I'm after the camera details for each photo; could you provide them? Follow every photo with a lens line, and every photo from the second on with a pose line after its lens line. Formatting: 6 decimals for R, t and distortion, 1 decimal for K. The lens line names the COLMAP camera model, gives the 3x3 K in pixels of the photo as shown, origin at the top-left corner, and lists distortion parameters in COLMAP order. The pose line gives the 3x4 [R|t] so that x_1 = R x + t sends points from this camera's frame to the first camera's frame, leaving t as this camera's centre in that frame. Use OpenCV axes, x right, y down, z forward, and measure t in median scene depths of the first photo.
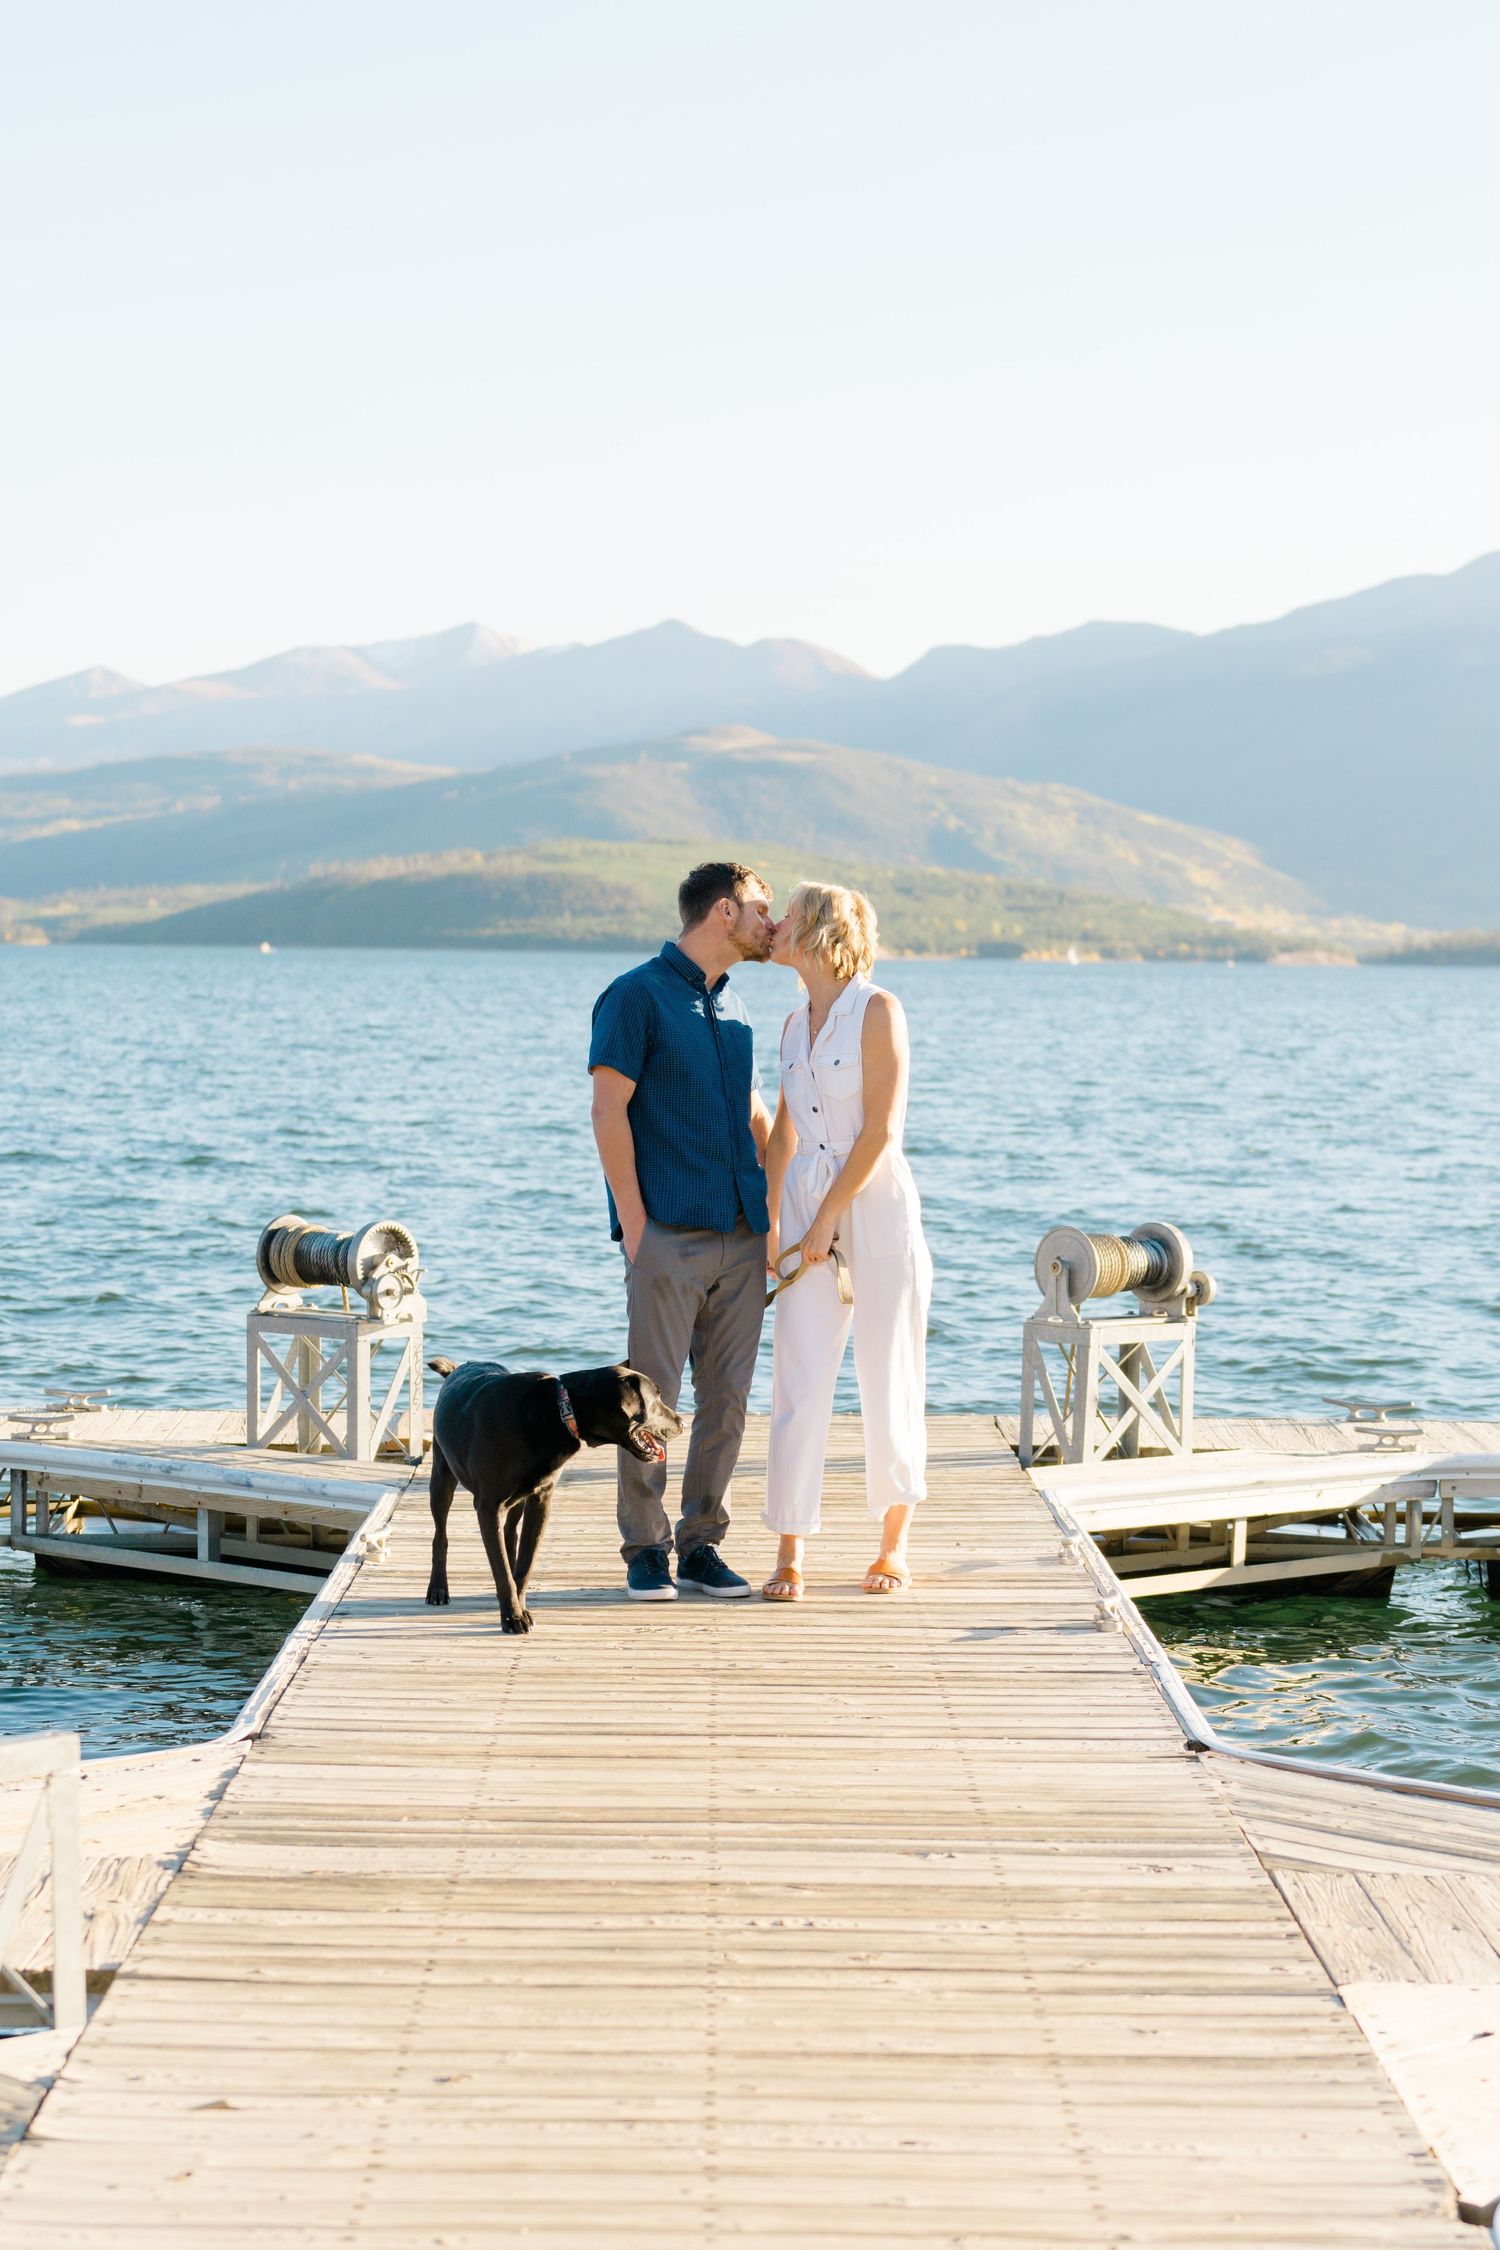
lens RADIAL K [[4537.9, 0, 764.6], [0, 4537.9, 1130.0], [0, 0, 1]] dist [-0.064350, 0.000000]
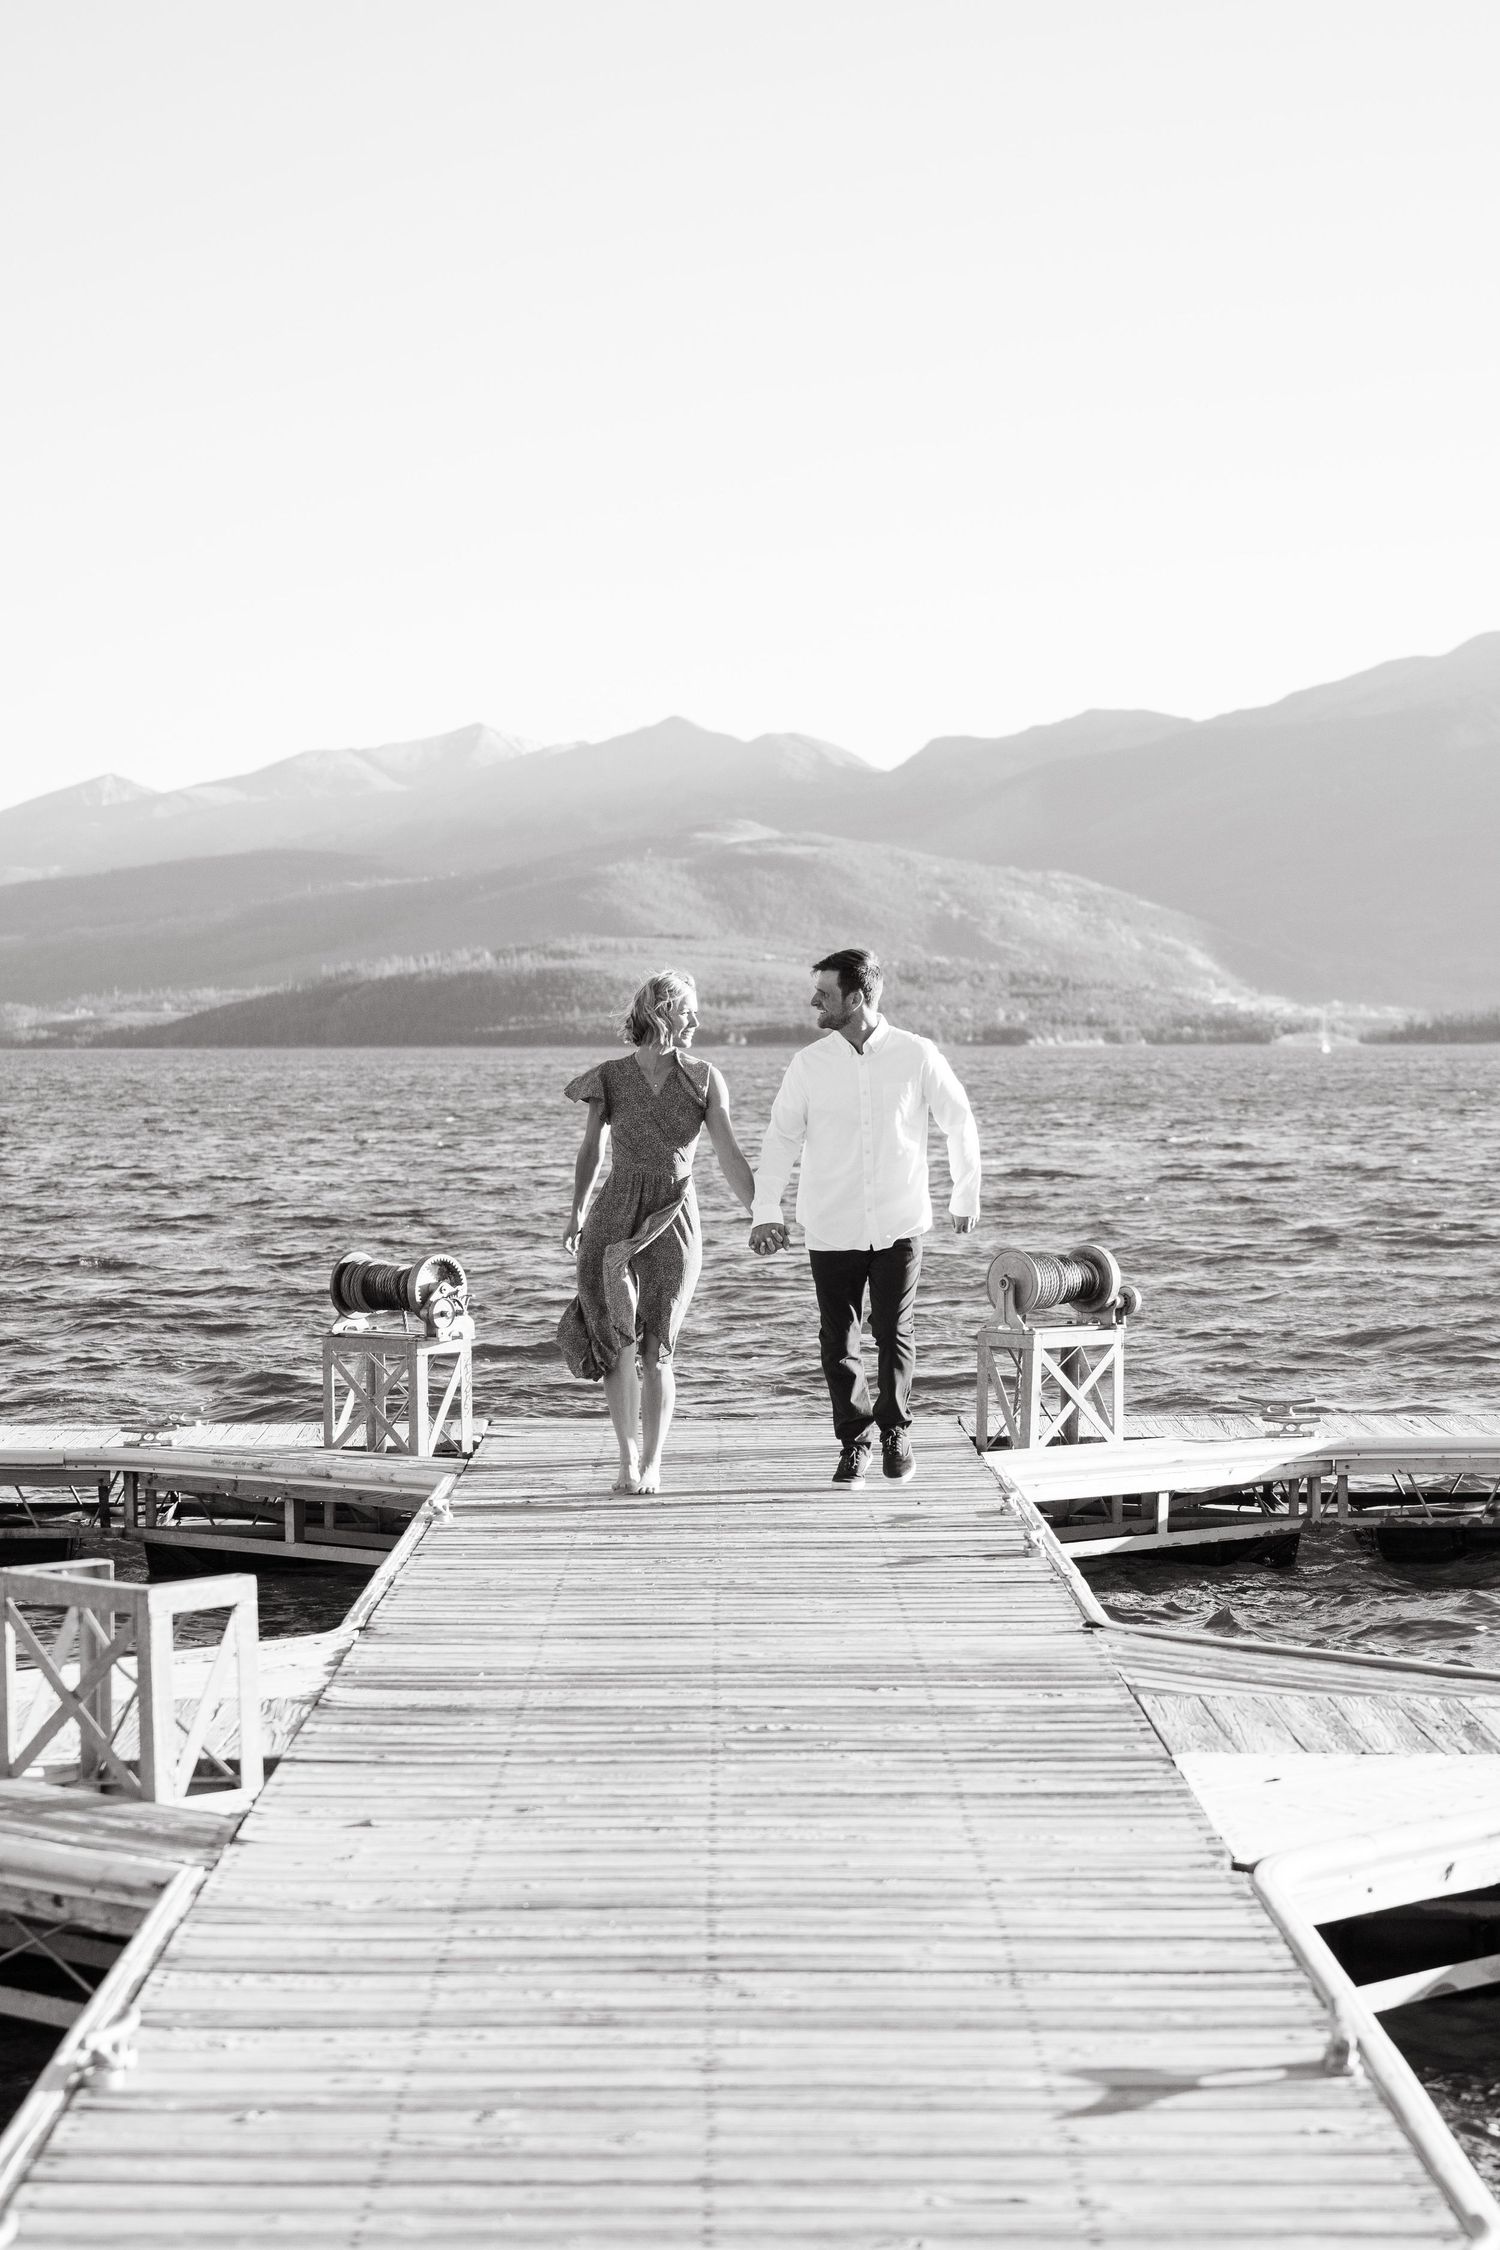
lens RADIAL K [[5522.5, 0, 745.7], [0, 5522.5, 1140.7], [0, 0, 1]] dist [0.085076, 0.000000]
pose [[0.999742, -0.020072, -0.010625, 0.006780], [0.019768, 0.999414, -0.027953, 0.017233], [0.011180, 0.027735, 0.999553, -0.236187]]
